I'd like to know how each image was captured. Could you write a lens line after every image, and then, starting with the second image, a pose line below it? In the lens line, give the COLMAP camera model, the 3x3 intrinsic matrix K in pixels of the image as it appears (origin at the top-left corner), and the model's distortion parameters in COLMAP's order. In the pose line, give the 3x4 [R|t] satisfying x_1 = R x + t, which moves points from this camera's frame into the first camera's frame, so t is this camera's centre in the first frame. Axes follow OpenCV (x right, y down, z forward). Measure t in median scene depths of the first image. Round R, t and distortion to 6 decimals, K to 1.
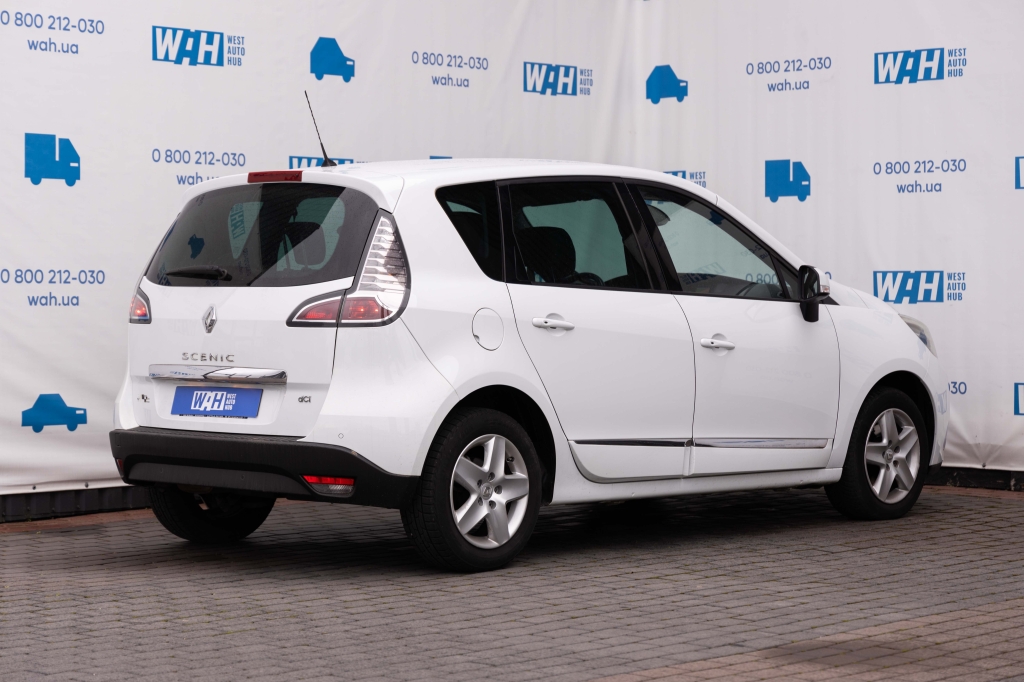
lens RADIAL K [[2504.6, 0, 512.0], [0, 2504.6, 341.0], [0, 0, 1]] dist [-0.095999, 0.710681]
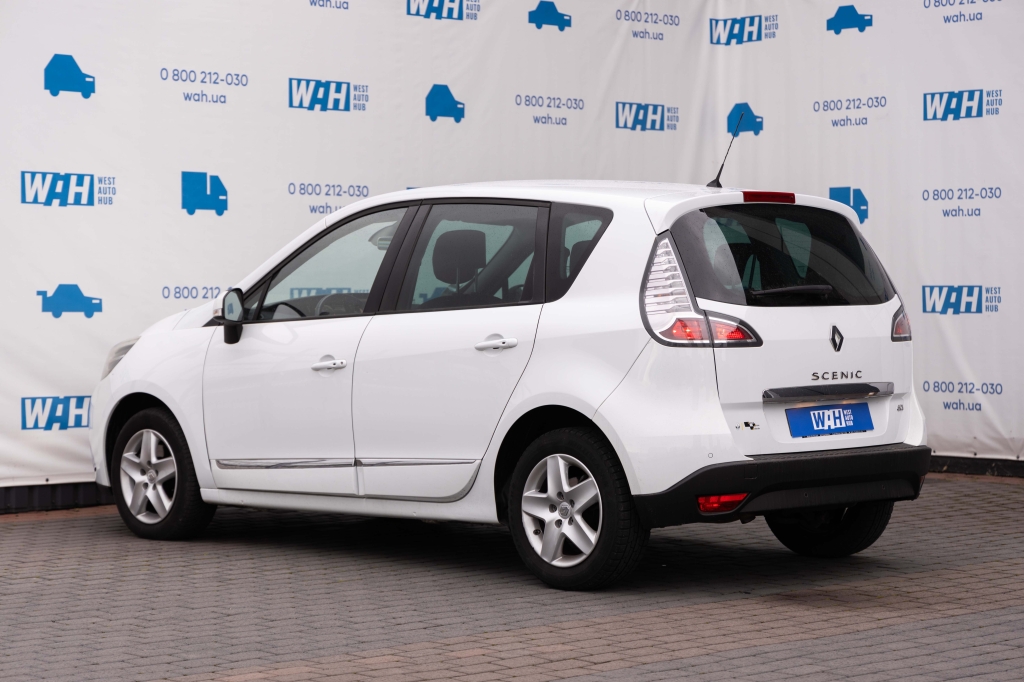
lens RADIAL K [[2504.6, 0, 512.0], [0, 2504.6, 341.0], [0, 0, 1]] dist [-0.095999, 0.710681]
pose [[0.997936, 0.001255, -0.064211, 0.032157], [-0.001347, 0.999998, -0.001404, -0.000982], [0.064209, 0.001488, 0.997935, -0.146908]]
